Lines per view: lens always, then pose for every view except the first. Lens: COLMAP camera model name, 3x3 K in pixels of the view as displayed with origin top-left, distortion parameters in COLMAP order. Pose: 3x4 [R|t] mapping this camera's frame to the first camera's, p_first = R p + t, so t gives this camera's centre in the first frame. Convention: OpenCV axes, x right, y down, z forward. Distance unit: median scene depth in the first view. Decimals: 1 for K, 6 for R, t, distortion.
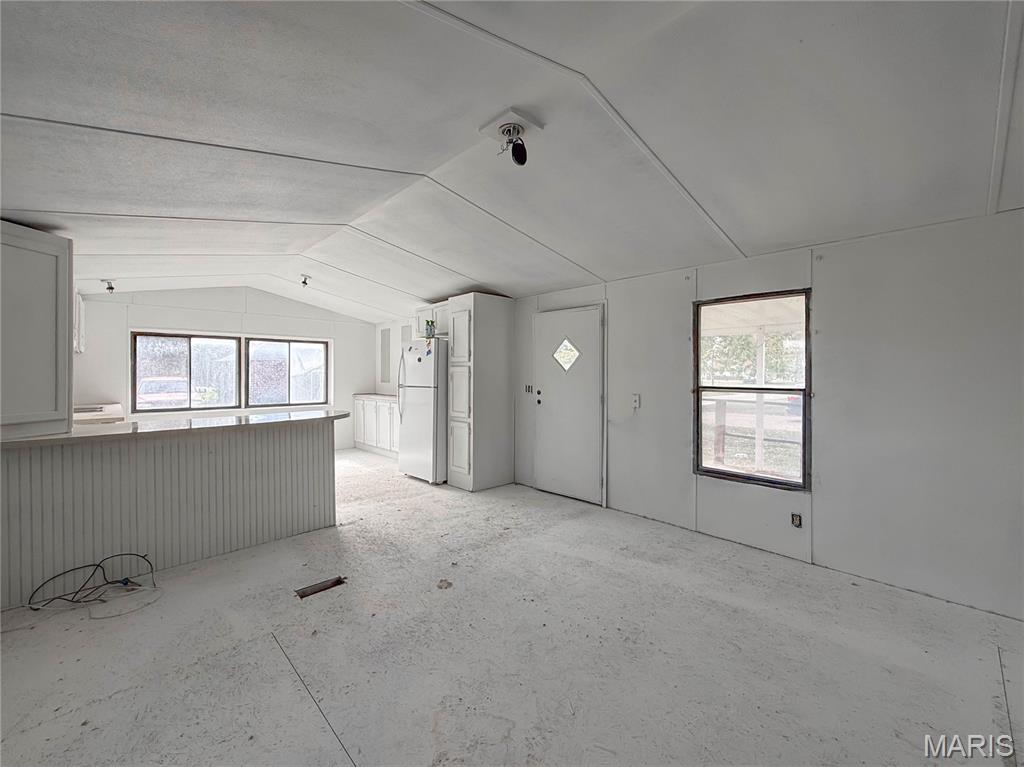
lens RADIAL K [[405.2, 0, 518.6], [0, 405.2, 374.9], [0, 0, 1]] dist [-0.000297, 0.000094]
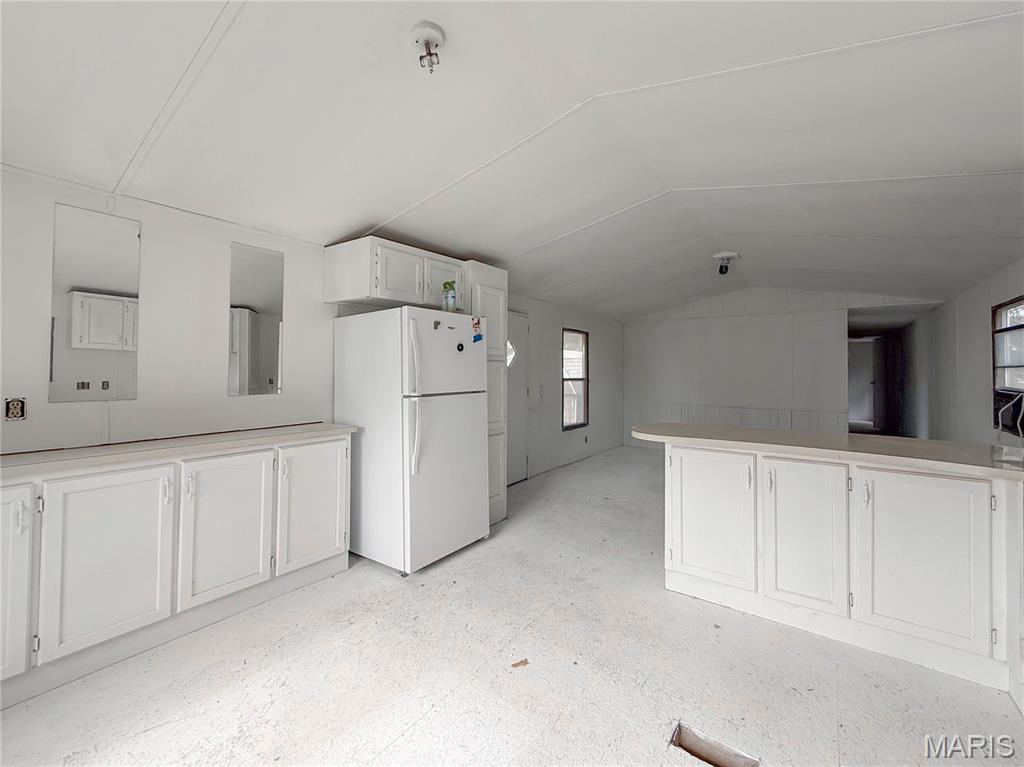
lens RADIAL K [[424.9, 0, 493.3], [0, 424.9, 365.6], [0, 0, 1]] dist [-0.000648, -0.000010]
pose [[-0.116255, 0.012990, 0.993134, -1.160330], [0.005954, 0.999906, -0.012382, -0.003625], [-0.993202, 0.004474, -0.116321, 1.367788]]
